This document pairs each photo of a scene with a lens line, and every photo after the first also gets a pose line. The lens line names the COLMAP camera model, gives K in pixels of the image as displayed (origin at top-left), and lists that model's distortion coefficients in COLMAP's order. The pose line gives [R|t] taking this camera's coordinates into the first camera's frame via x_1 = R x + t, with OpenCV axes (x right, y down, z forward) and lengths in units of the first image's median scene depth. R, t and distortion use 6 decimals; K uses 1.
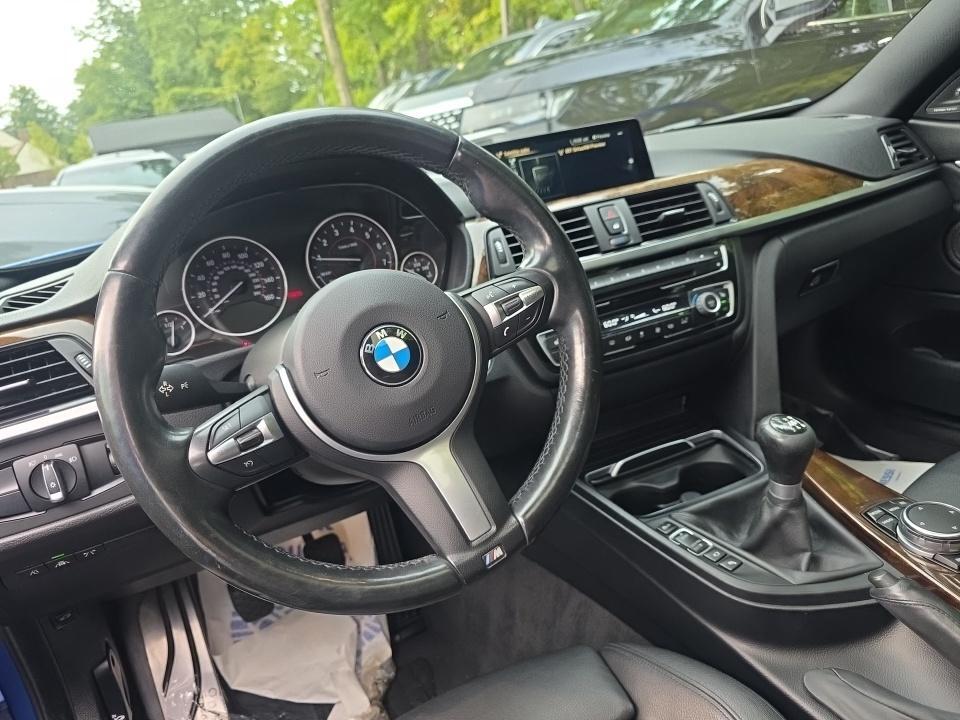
lens RADIAL K [[656.1, 0, 480.0], [0, 656.1, 360.0], [0, 0, 1]] dist [0.005758, -0.002482]
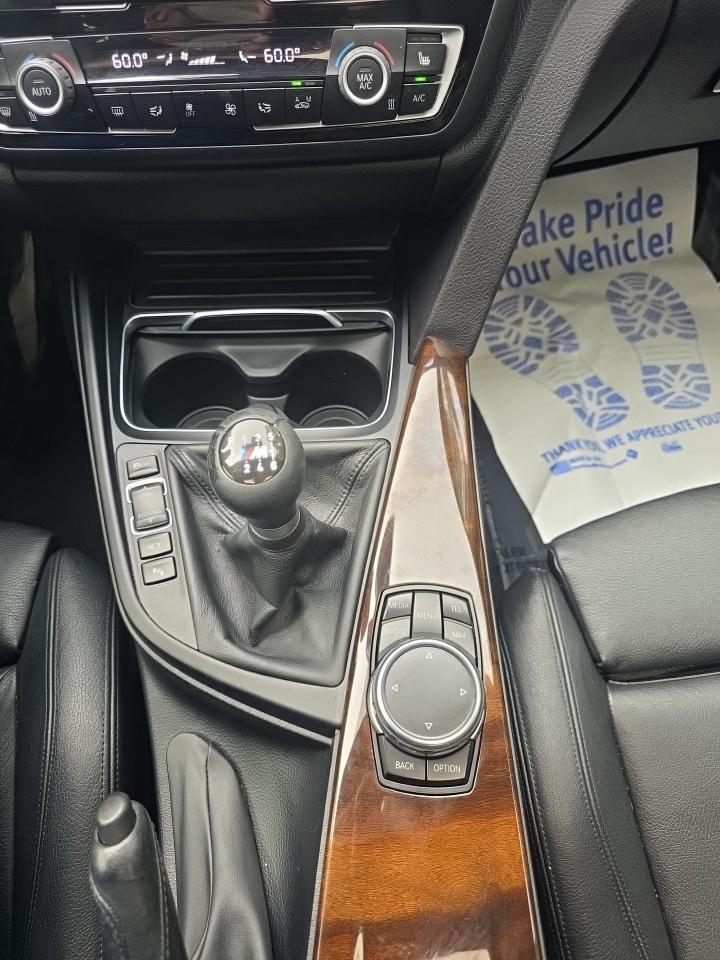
lens RADIAL K [[656.1, 0, 360.0], [0, 656.1, 480.0], [0, 0, 1]] dist [0.005758, -0.002482]
pose [[0.931940, 0.358144, -0.056753, 0.463592], [-0.239519, 0.725502, 0.645196, -0.172561], [0.272248, -0.587690, 0.761906, 0.499066]]
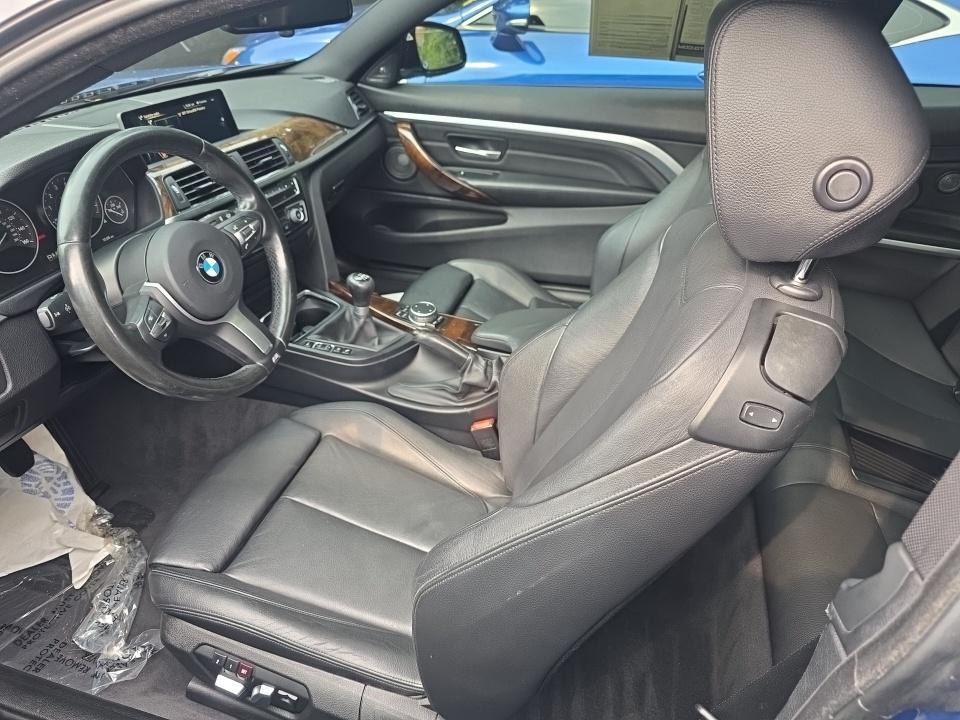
lens RADIAL K [[647.3, 0, 480.0], [0, 647.3, 360.0], [0, 0, 1]] dist [0.001066, -0.052574]
pose [[0.685496, -0.232271, 0.690032, -0.566535], [0.101318, 0.968959, 0.225508, -0.053742], [-0.720992, -0.084672, 0.687751, -0.520576]]
